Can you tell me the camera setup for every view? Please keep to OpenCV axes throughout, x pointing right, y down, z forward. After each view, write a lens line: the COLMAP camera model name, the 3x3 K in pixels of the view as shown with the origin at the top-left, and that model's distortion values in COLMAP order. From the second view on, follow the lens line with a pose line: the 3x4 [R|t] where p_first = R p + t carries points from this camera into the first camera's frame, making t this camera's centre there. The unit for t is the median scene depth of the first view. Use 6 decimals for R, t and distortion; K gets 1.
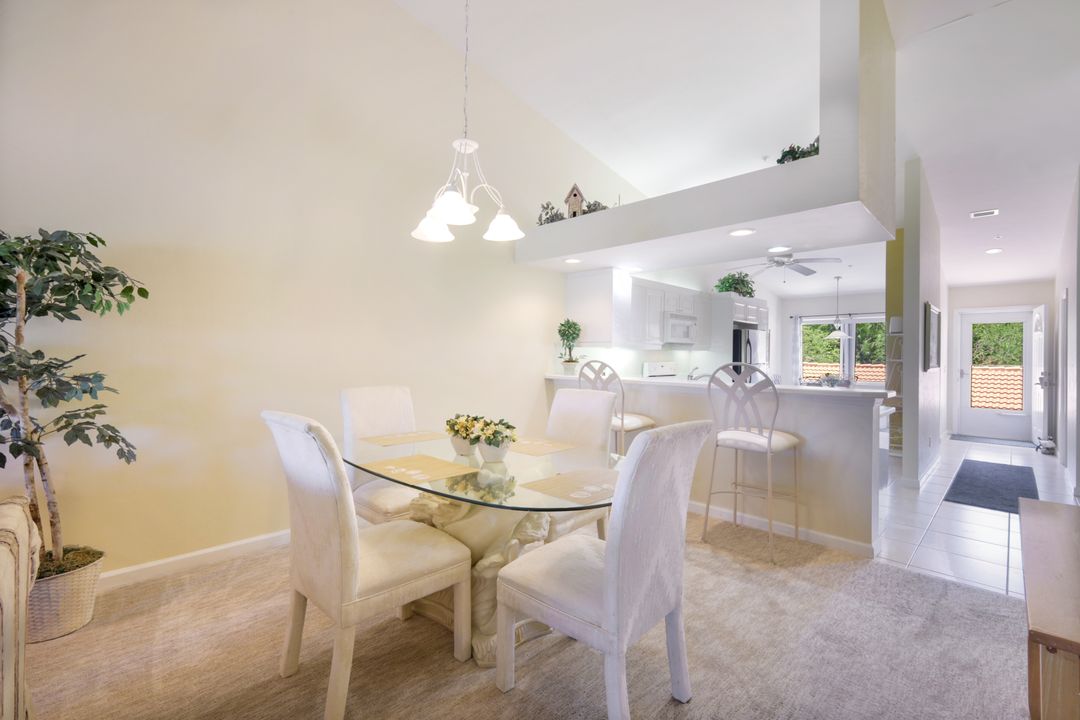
lens RADIAL K [[481.6, 0, 542.5], [0, 481.6, 357.9], [0, 0, 1]] dist [0.002031, 0.000137]
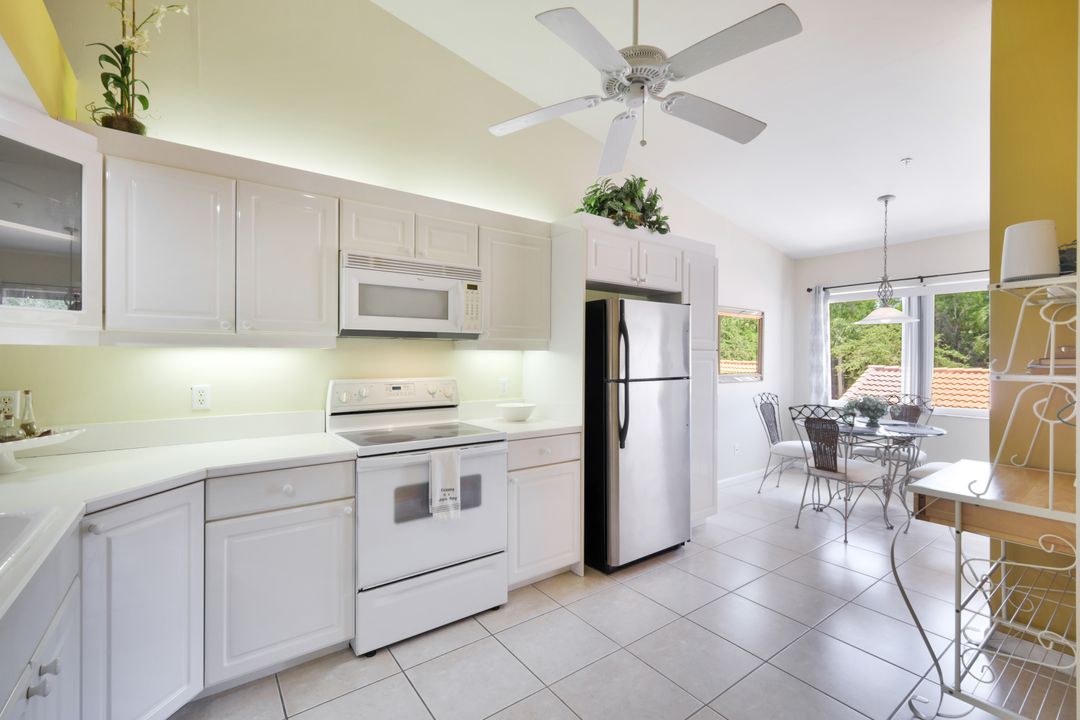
lens RADIAL K [[481.6, 0, 538.6], [0, 481.6, 357.8], [0, 0, 1]] dist [0.002031, 0.000137]
pose [[0.988094, -0.005742, -0.153744, 0.321425], [0.005038, 0.999975, -0.004972, -0.004801], [0.153768, 0.004138, 0.988098, 0.439875]]
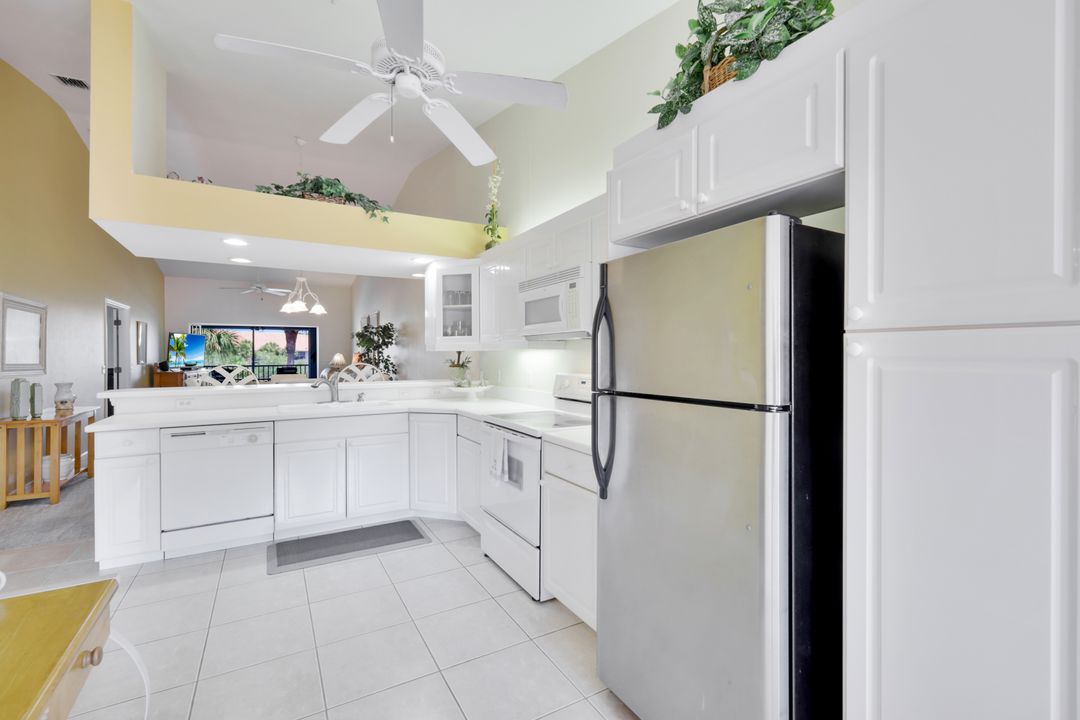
lens RADIAL K [[481.6, 0, 542.2], [0, 481.6, 357.8], [0, 0, 1]] dist [0.002031, 0.000137]
pose [[-0.284718, -0.004094, -0.958603, 0.530296], [-0.007875, 0.999967, -0.001931, -0.004607], [0.958579, 0.006999, -0.284741, 0.800942]]
